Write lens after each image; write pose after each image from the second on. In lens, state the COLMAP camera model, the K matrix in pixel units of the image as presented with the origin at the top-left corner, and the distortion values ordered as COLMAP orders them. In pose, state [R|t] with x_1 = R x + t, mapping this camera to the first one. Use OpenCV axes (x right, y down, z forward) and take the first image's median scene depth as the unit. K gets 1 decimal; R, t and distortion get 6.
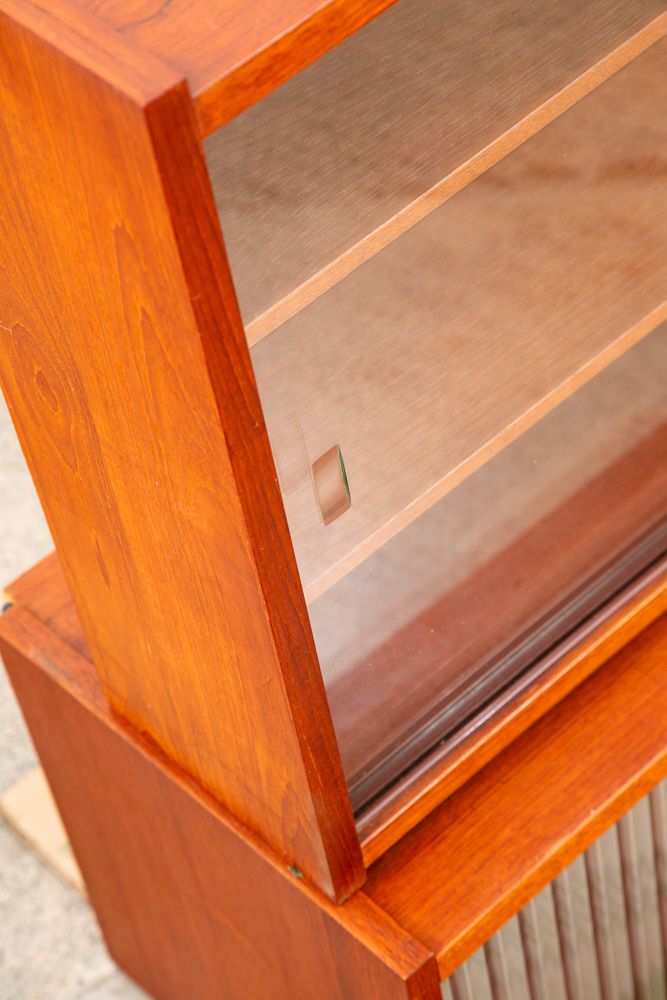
lens RADIAL K [[2605.1, 0, 333.5], [0, 2605.1, 500.0], [0, 0, 1]] dist [0.563440, 0.108342]
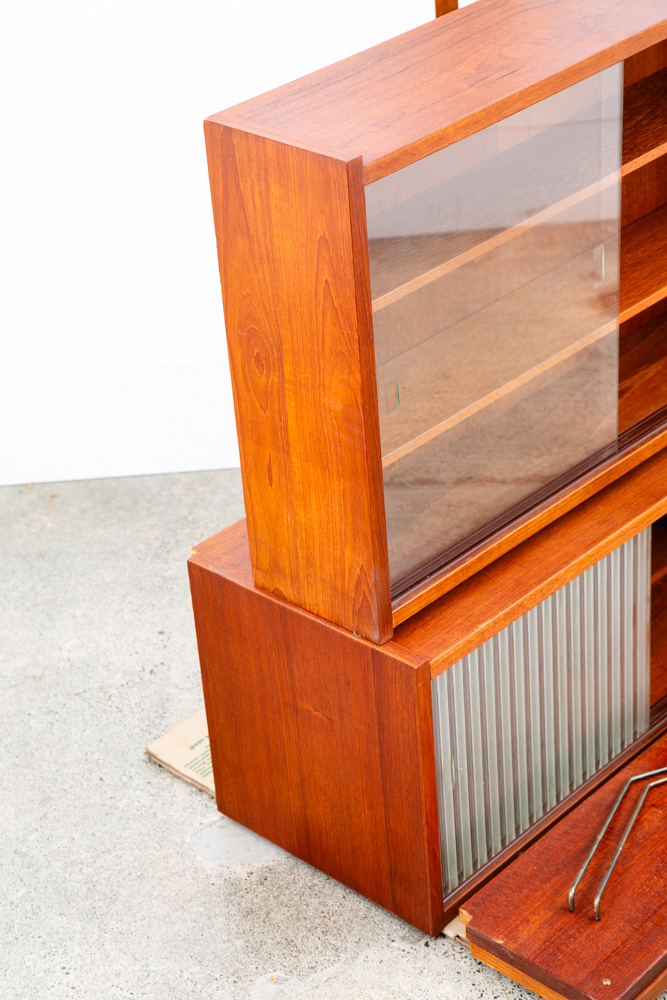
lens RADIAL K [[2008.4, 0, 337.9], [0, 2008.4, 482.4], [0, 0, 1]] dist [0.313371, 0.023269]
pose [[0.995722, 0.019505, 0.090315, -0.175652], [0.010031, 0.948866, -0.315519, 0.530280], [-0.091851, 0.315076, 0.944611, -0.513753]]
